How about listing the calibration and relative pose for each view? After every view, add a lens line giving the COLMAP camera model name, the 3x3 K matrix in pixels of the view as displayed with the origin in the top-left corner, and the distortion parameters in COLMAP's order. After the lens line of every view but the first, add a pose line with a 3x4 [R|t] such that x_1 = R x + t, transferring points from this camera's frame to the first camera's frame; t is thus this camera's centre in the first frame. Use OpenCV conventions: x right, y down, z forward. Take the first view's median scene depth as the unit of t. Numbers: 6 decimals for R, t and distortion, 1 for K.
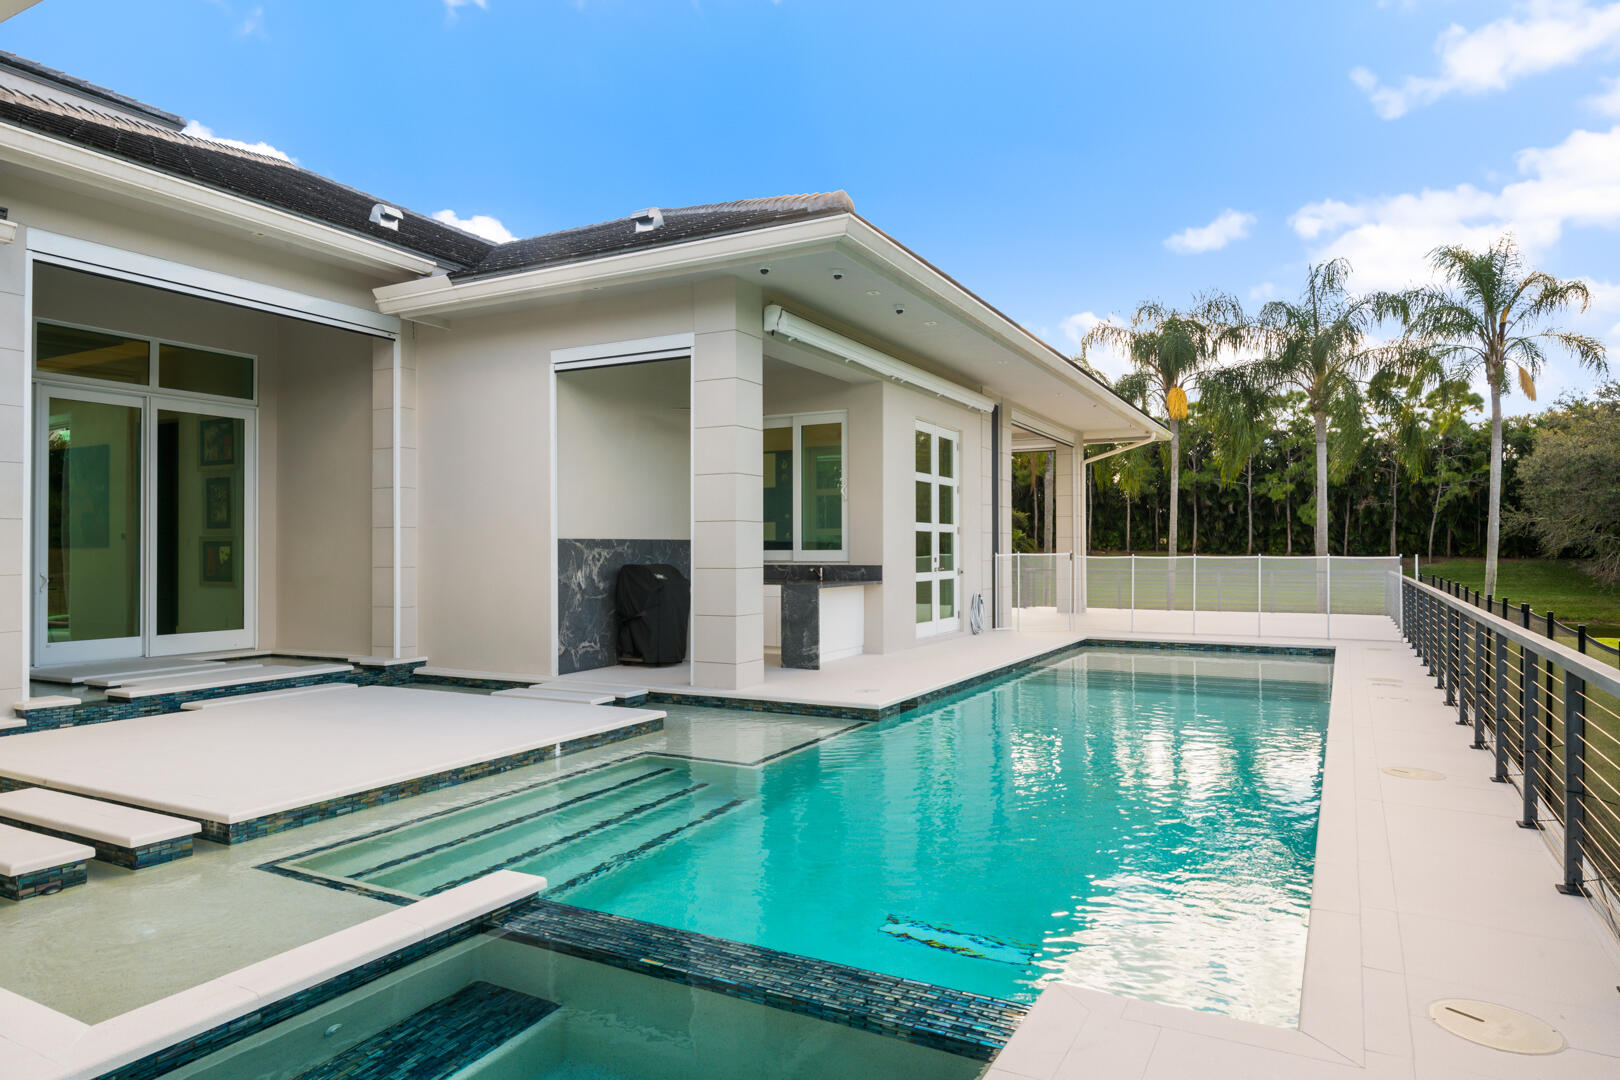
lens RADIAL K [[988.4, 0, 812.9], [0, 988.4, 543.9], [0, 0, 1]] dist [-0.045496, -0.001331]
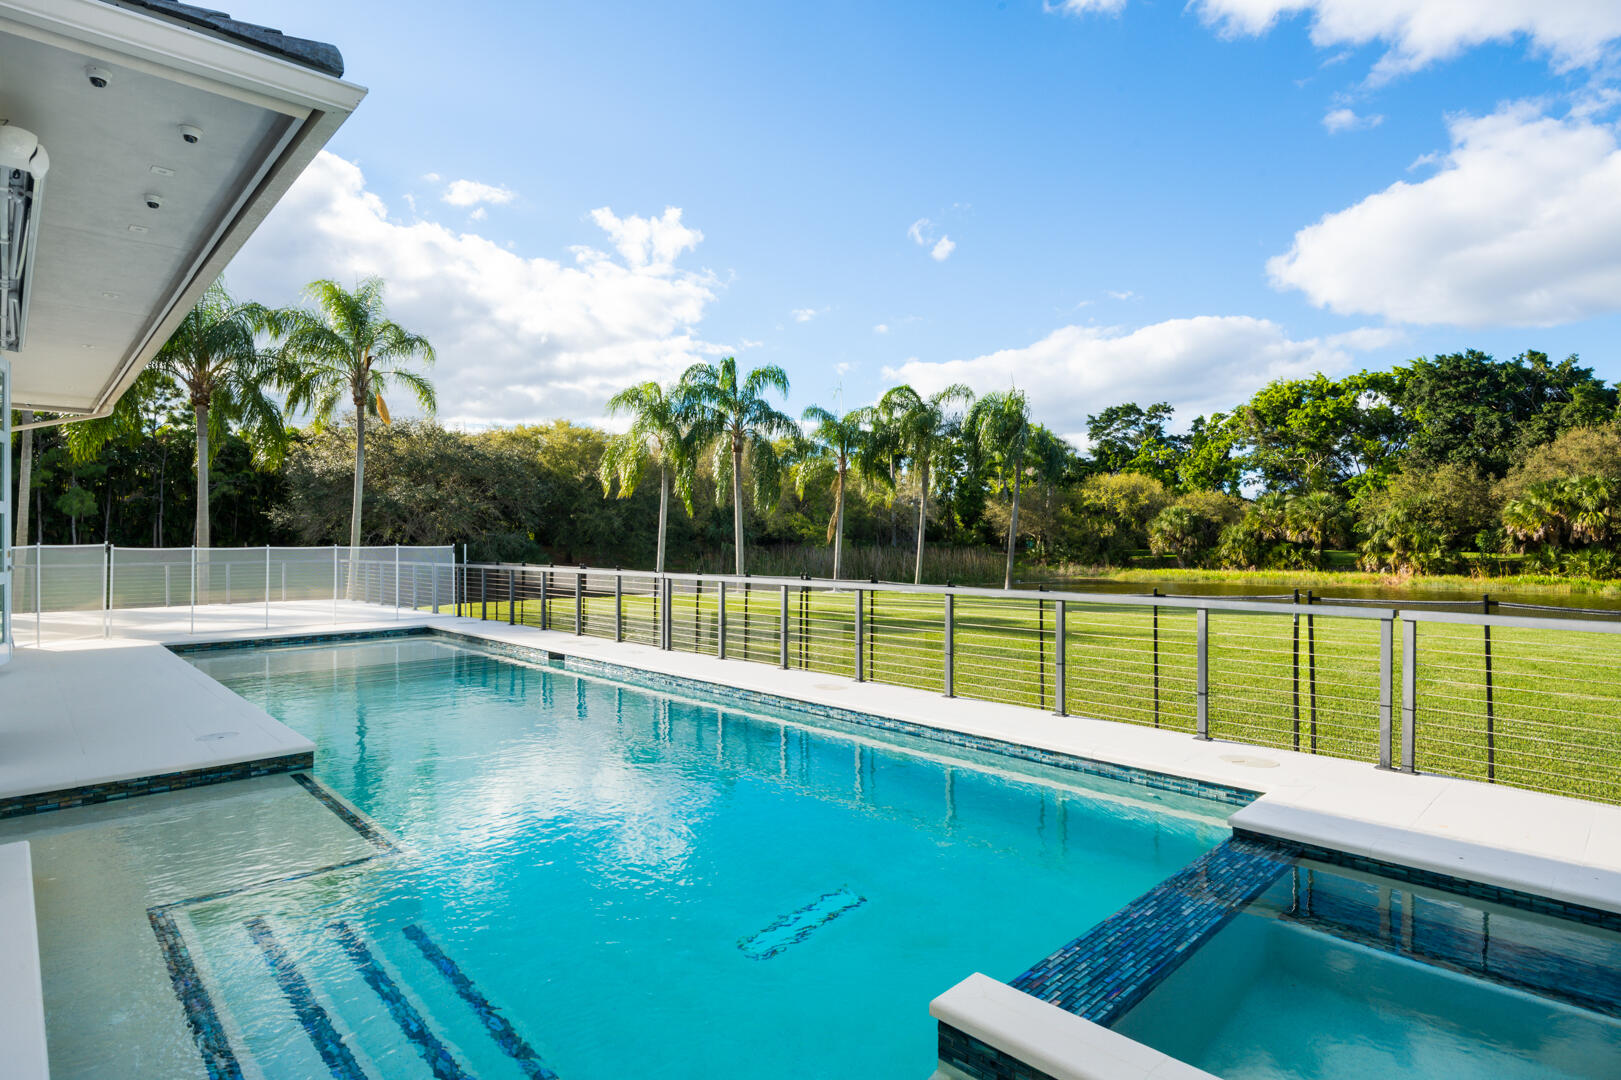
lens RADIAL K [[850.0, 0, 813.6], [0, 850.0, 537.3], [0, 0, 1]] dist [-0.024763, 0.000621]
pose [[0.312800, 0.005613, 0.949802, -0.122985], [-0.005657, 0.999976, -0.004046, 0.002135], [-0.949802, -0.004108, 0.312824, 0.122938]]
